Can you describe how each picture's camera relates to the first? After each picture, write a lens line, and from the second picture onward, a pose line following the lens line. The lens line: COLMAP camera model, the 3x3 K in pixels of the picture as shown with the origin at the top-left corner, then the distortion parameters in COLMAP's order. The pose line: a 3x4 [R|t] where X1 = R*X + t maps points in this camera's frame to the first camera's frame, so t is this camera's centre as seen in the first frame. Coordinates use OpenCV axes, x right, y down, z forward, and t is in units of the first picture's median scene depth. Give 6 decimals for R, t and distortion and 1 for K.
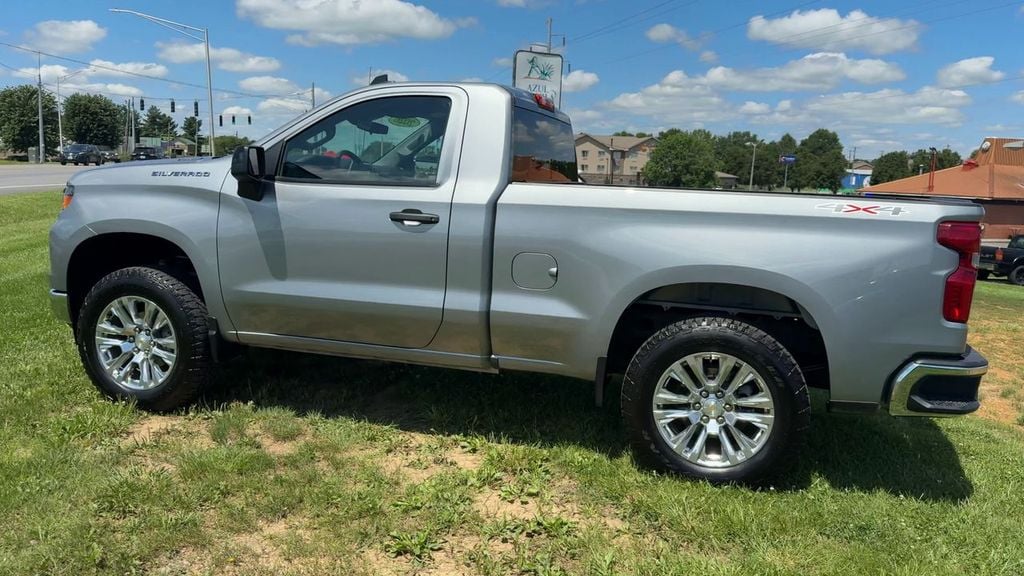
lens RADIAL K [[831.7, 0, 512.1], [0, 831.7, 289.2], [0, 0, 1]] dist [0.018794, -0.013580]
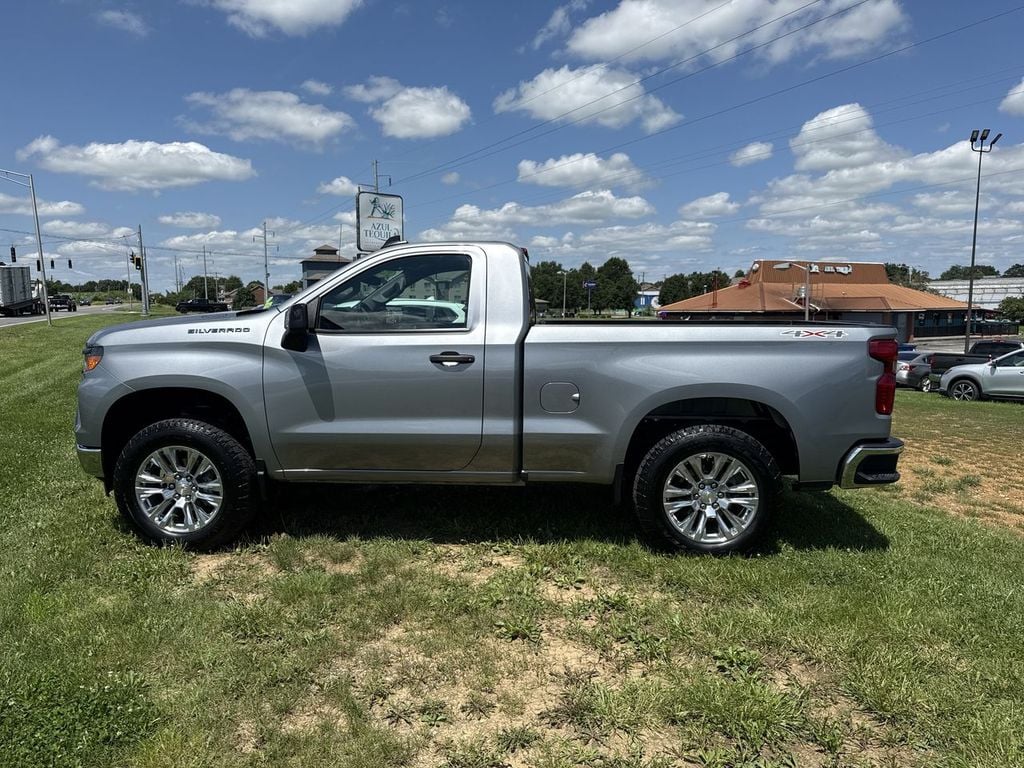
lens RADIAL K [[771.9, 0, 512.6], [0, 771.9, 421.6], [0, 0, 1]] dist [0.030108, -0.040841]
pose [[0.974657, -0.073553, 0.211268, -0.246496], [0.070597, 0.997273, 0.021511, -0.014471], [-0.212274, -0.006050, 0.977191, -0.067843]]
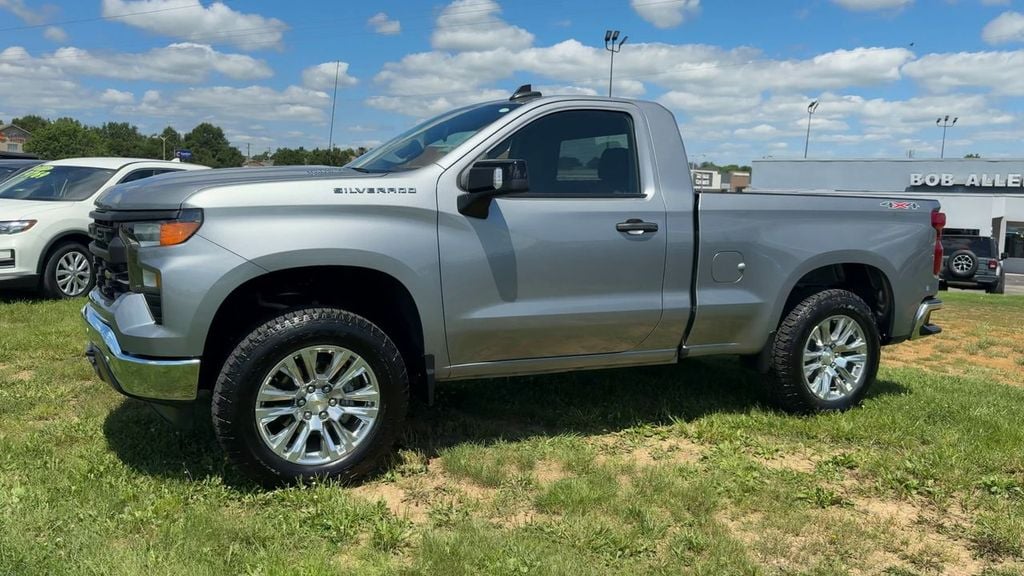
lens RADIAL K [[831.7, 0, 559.8], [0, 831.7, 308.9], [0, 0, 1]] dist [0.018794, -0.013580]
pose [[0.720081, -0.118154, 0.683757, -0.845652], [0.098015, 0.992836, 0.068341, -0.059825], [-0.686933, 0.017807, 0.726503, 0.275626]]
